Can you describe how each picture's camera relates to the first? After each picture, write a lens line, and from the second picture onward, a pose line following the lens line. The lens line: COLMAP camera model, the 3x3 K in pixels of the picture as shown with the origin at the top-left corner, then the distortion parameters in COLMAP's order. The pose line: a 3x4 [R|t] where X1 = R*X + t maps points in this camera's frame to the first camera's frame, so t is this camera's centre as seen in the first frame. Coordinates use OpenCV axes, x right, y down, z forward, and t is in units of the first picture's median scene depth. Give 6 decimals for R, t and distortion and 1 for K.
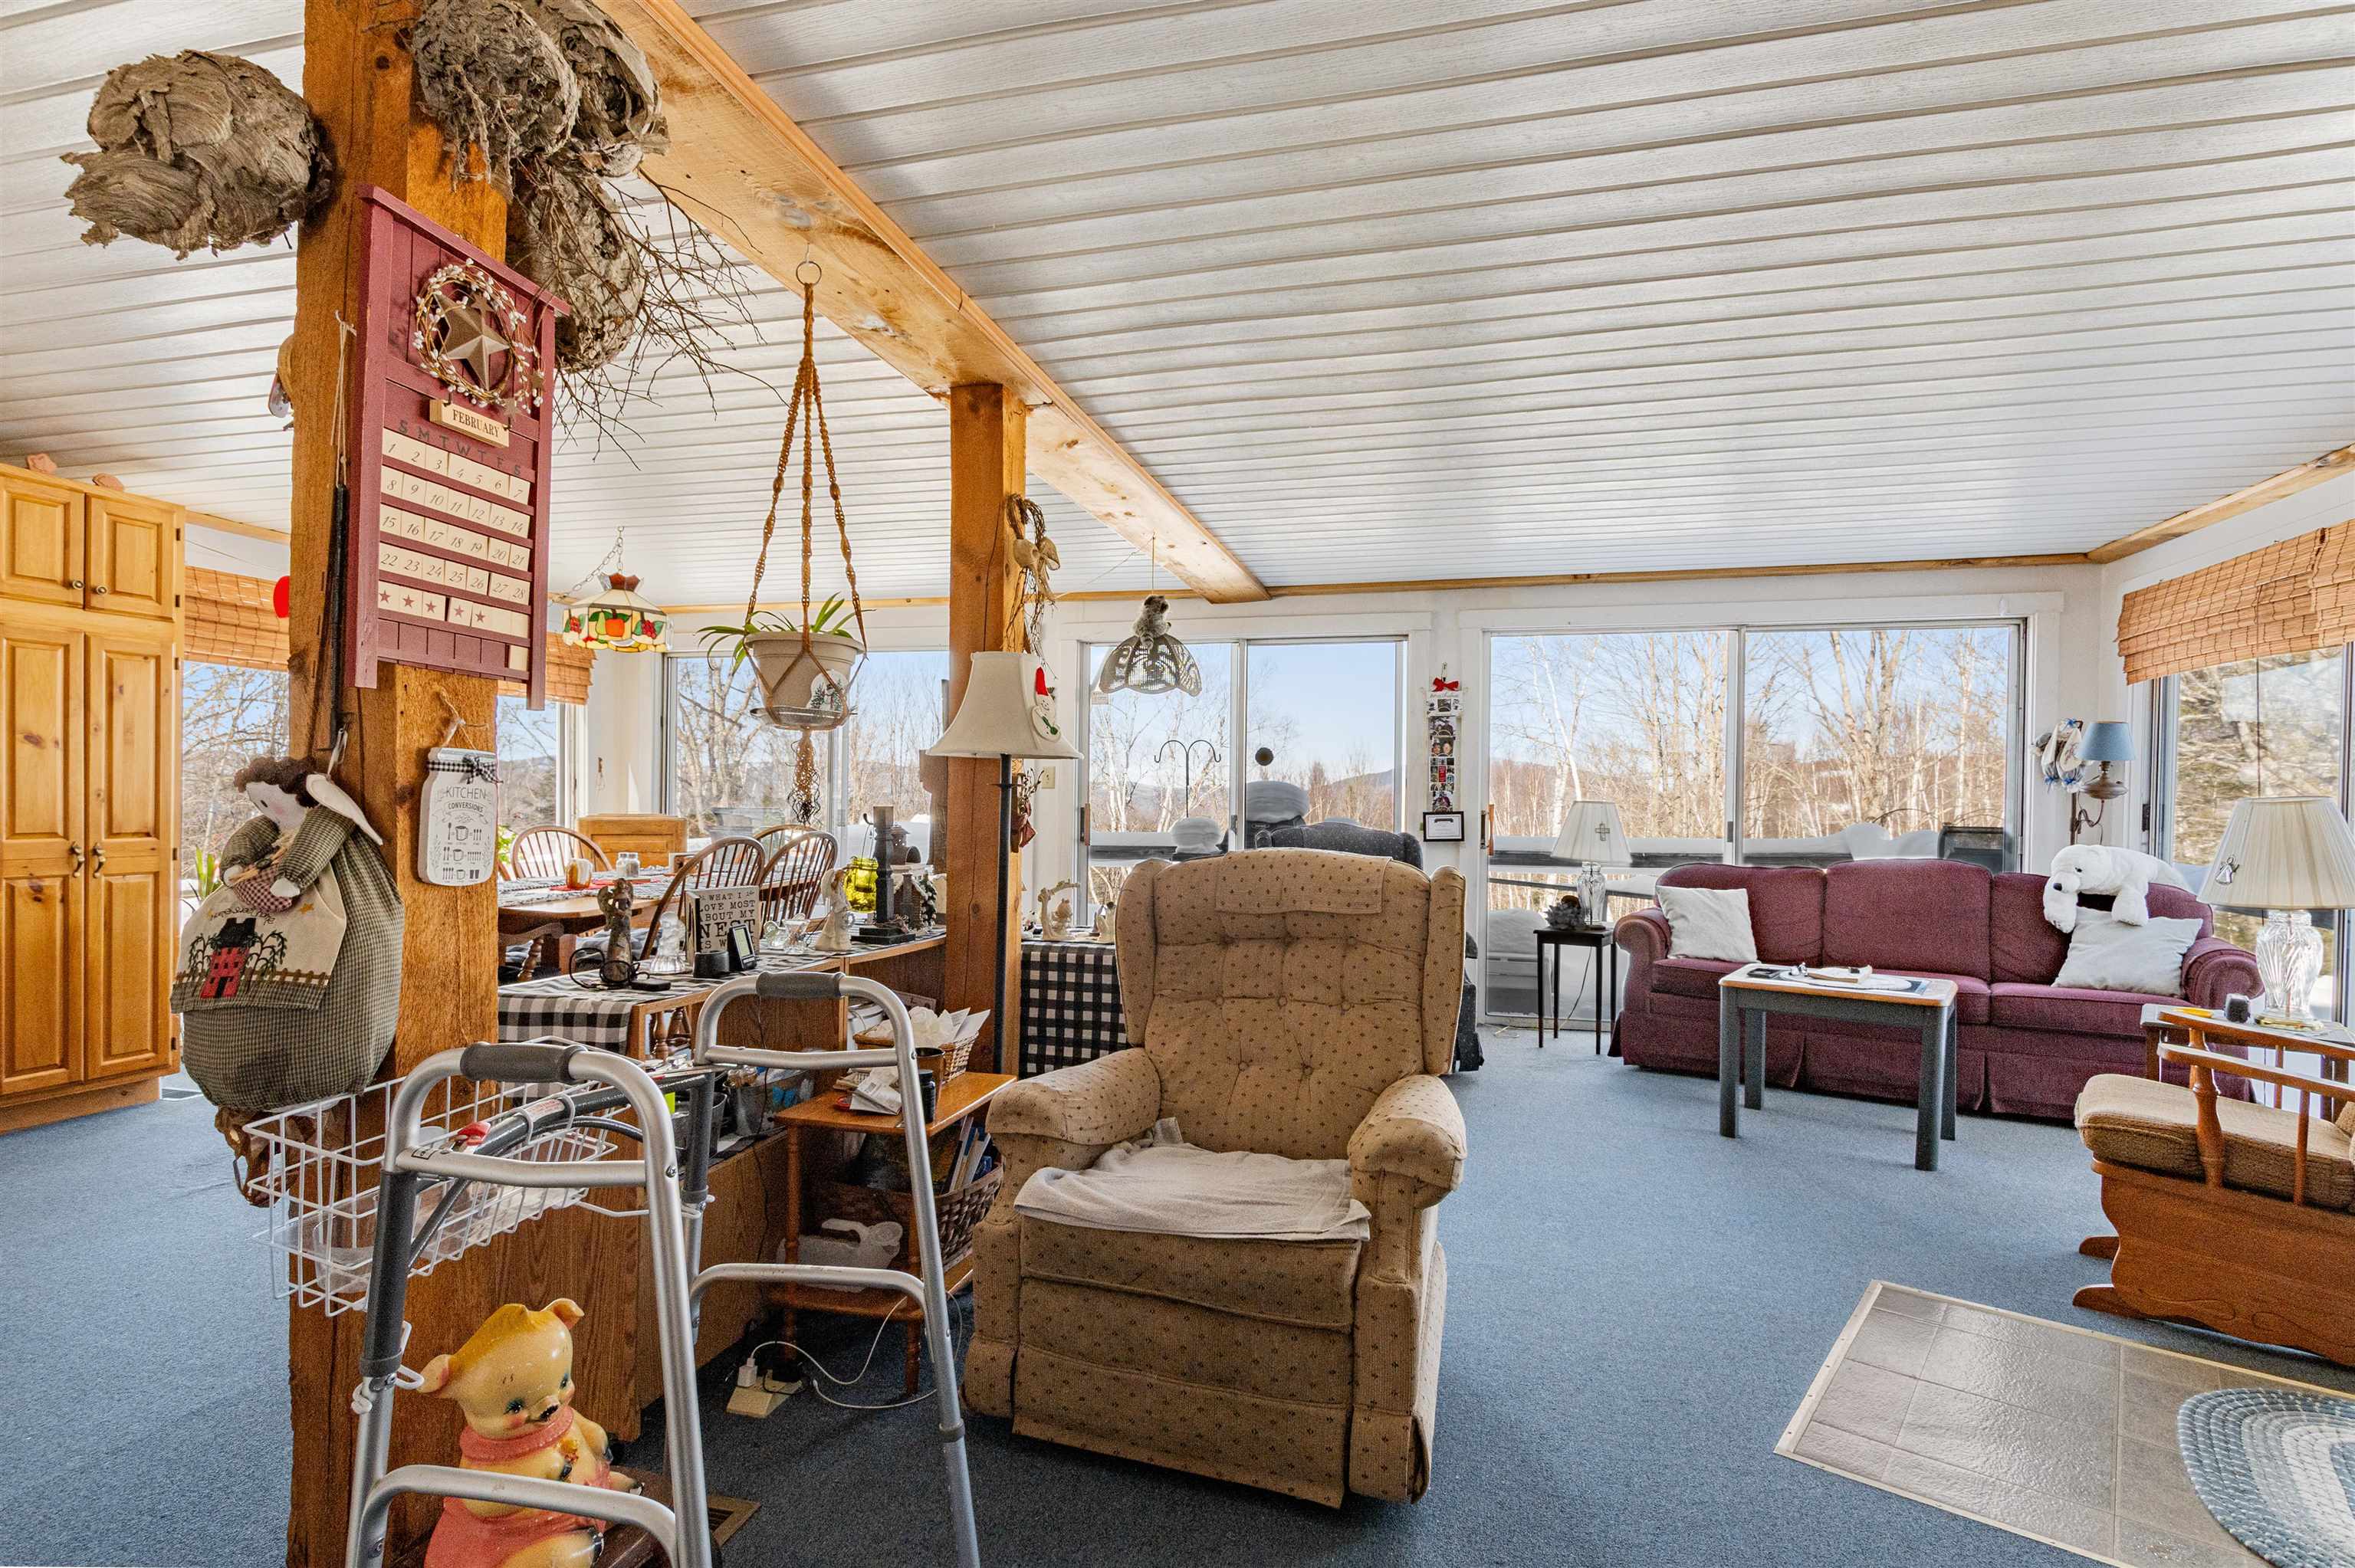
lens RADIAL K [[1147.5, 0, 1191.3], [0, 1147.5, 803.8], [0, 0, 1]] dist [0.003447, 0.000968]
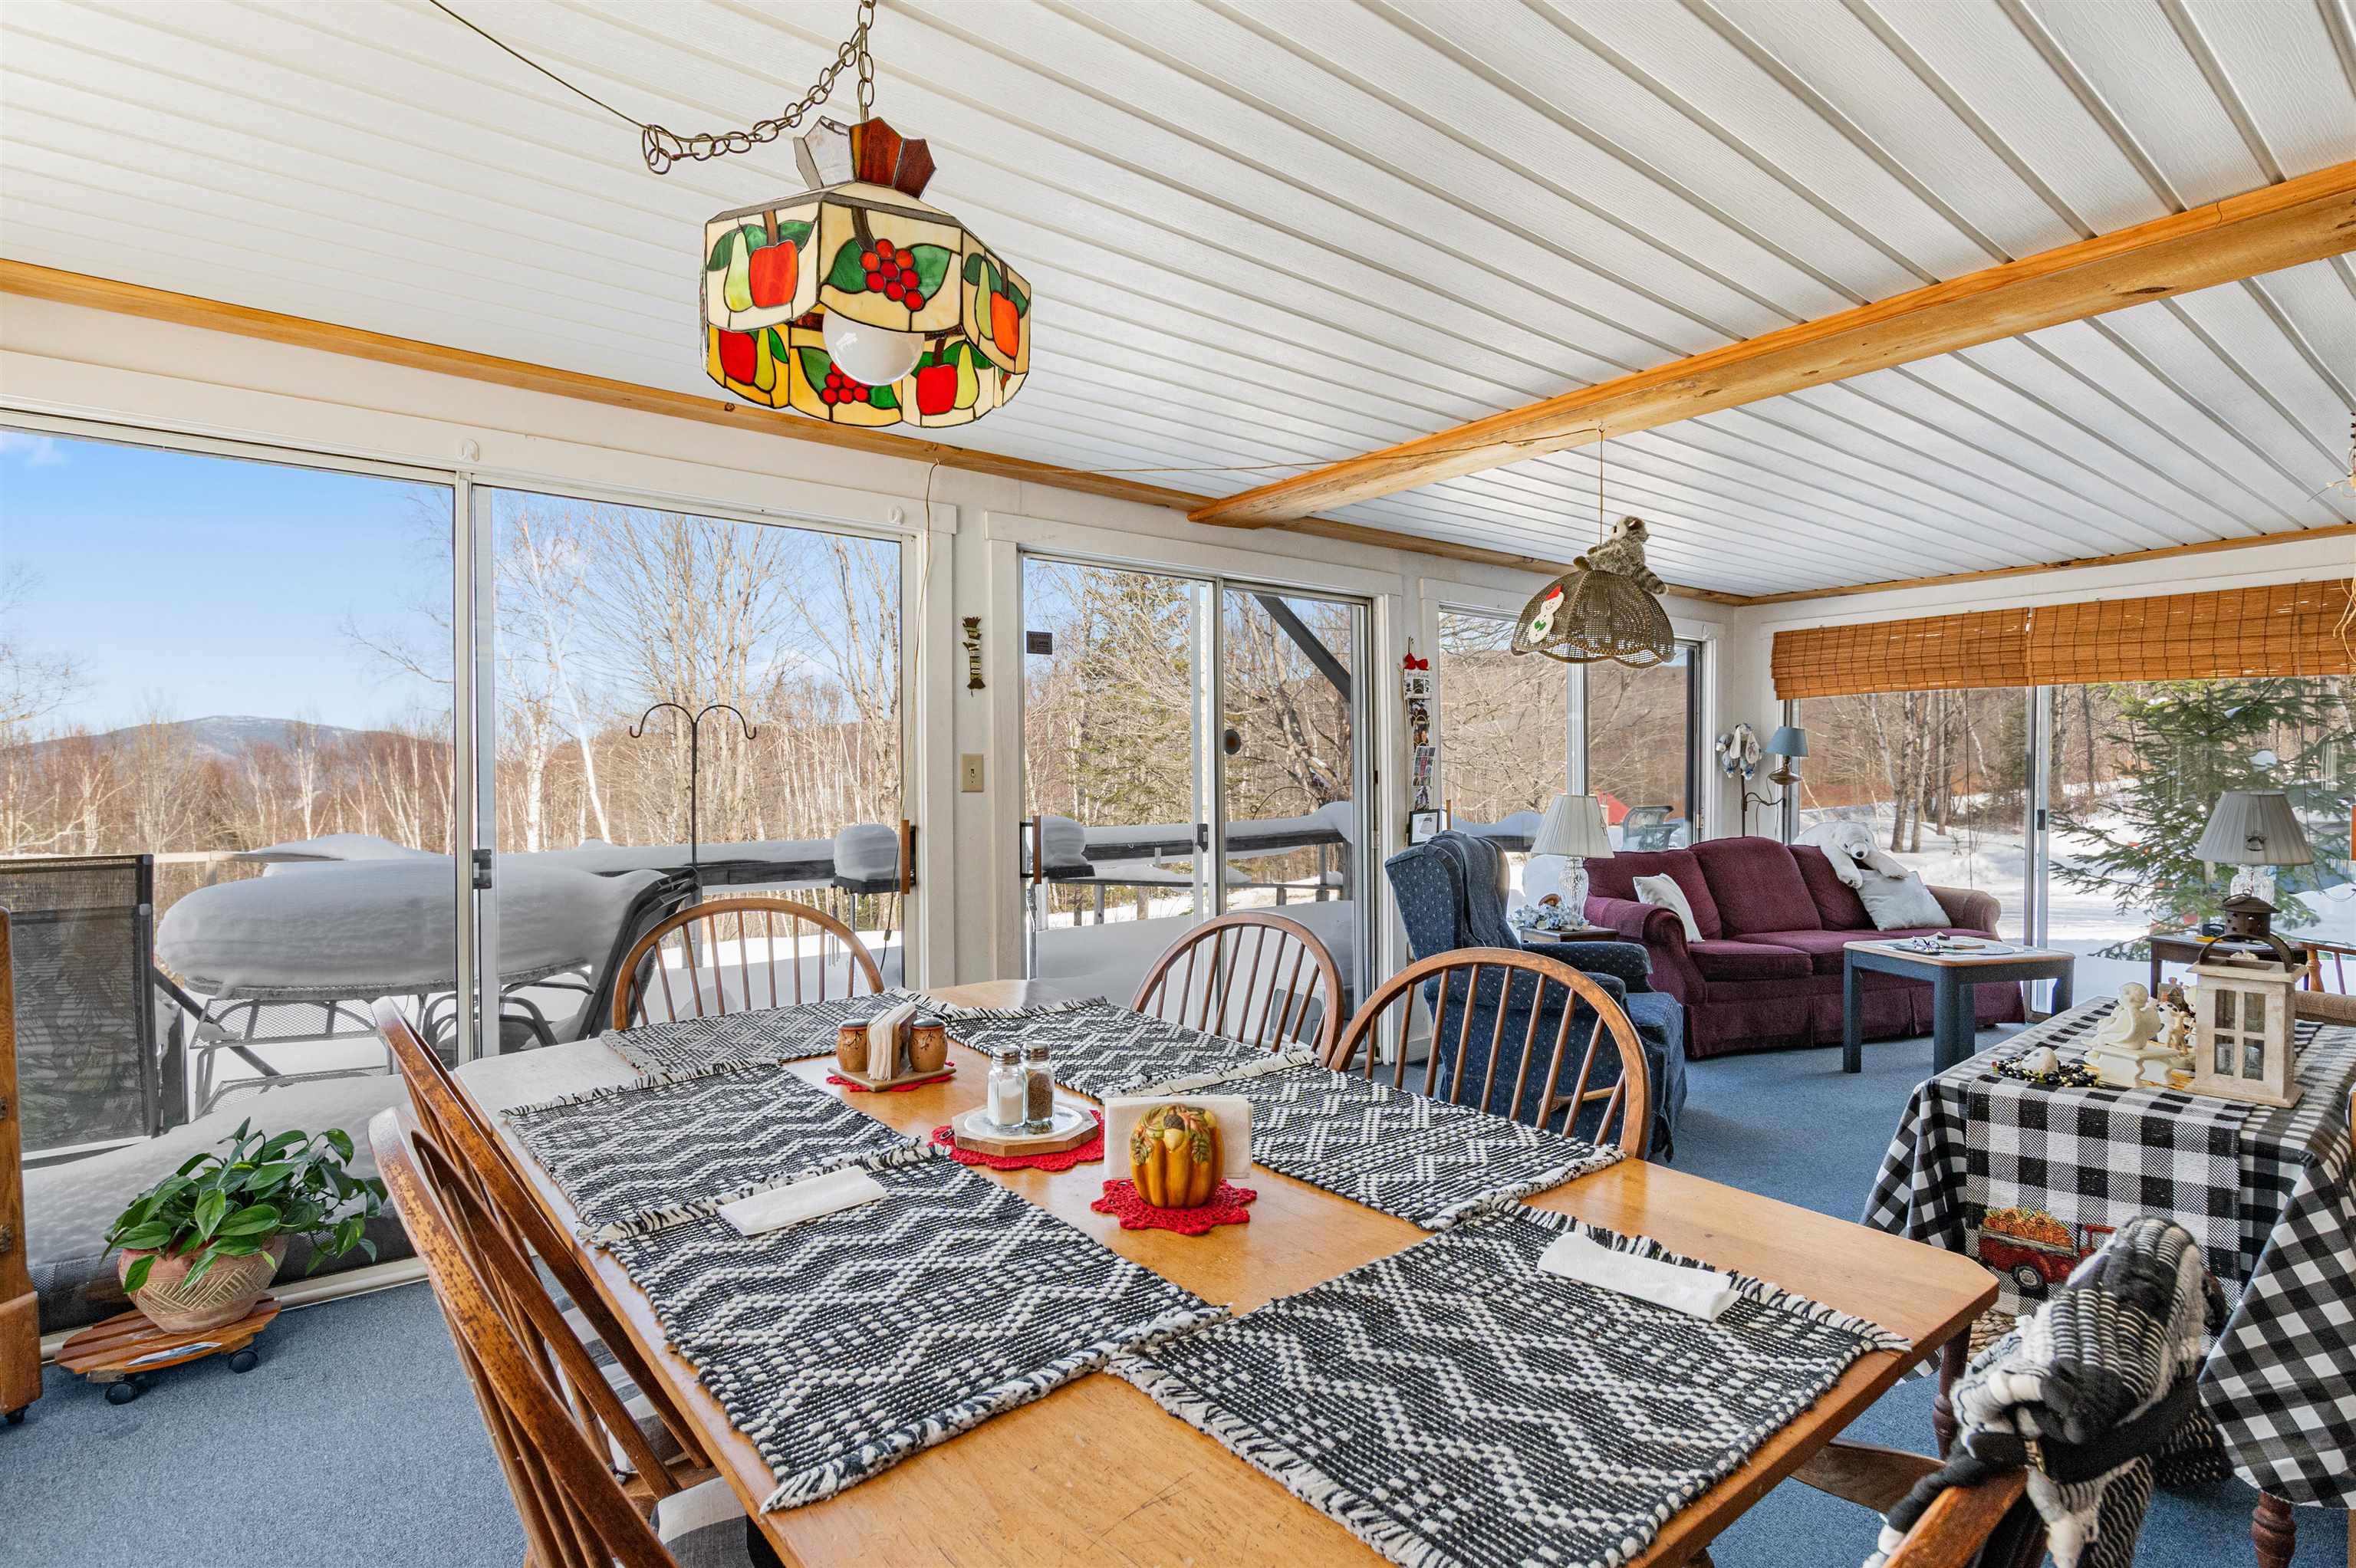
lens RADIAL K [[1148.0, 0, 1179.7], [0, 1148.0, 780.9], [0, 0, 1]] dist [0.003447, 0.000968]
pose [[0.605147, -0.016040, 0.795952, -0.657057], [0.010481, 0.999871, 0.012181, -0.030832], [-0.796045, 0.000971, 0.605237, 0.706919]]
